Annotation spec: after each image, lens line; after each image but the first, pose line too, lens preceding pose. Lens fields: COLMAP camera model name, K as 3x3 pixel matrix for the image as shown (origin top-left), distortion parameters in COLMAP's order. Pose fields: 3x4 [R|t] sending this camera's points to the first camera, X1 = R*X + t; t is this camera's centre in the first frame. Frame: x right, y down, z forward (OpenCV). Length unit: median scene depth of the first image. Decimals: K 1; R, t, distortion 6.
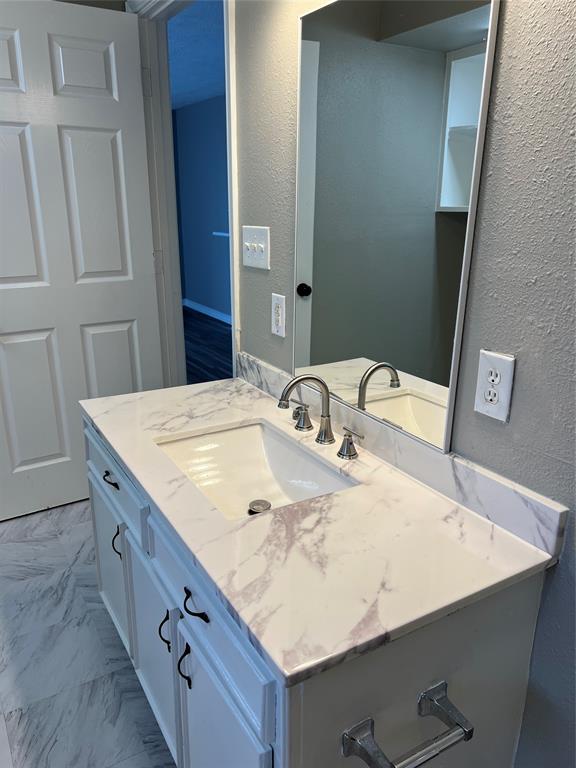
lens RADIAL K [[582.9, 0, 285.4], [0, 582.9, 394.2], [0, 0, 1]] dist [0.035518, -0.001825]
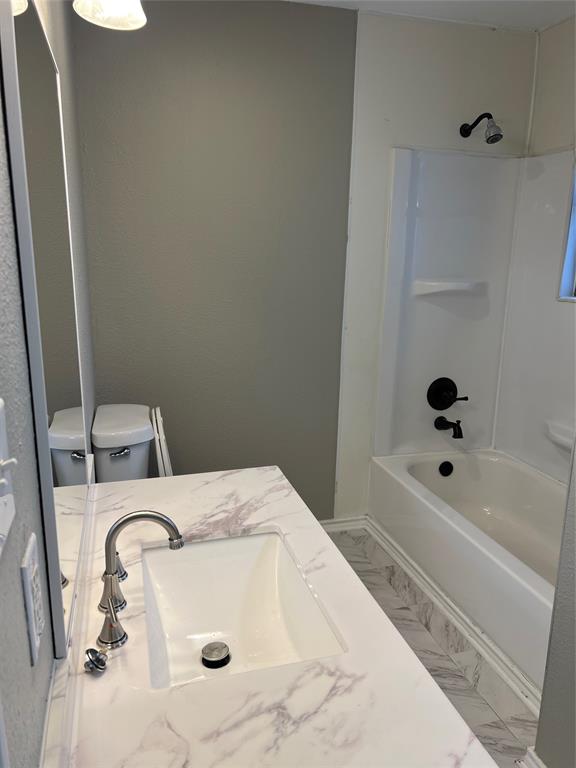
lens RADIAL K [[582.9, 0, 285.4], [0, 582.9, 394.2], [0, 0, 1]] dist [0.035518, -0.001825]
pose [[-0.967326, -0.078563, 0.241057, -0.407376], [0.061628, 0.849404, 0.524132, -0.710105], [-0.245932, 0.521862, -0.816809, 1.940169]]
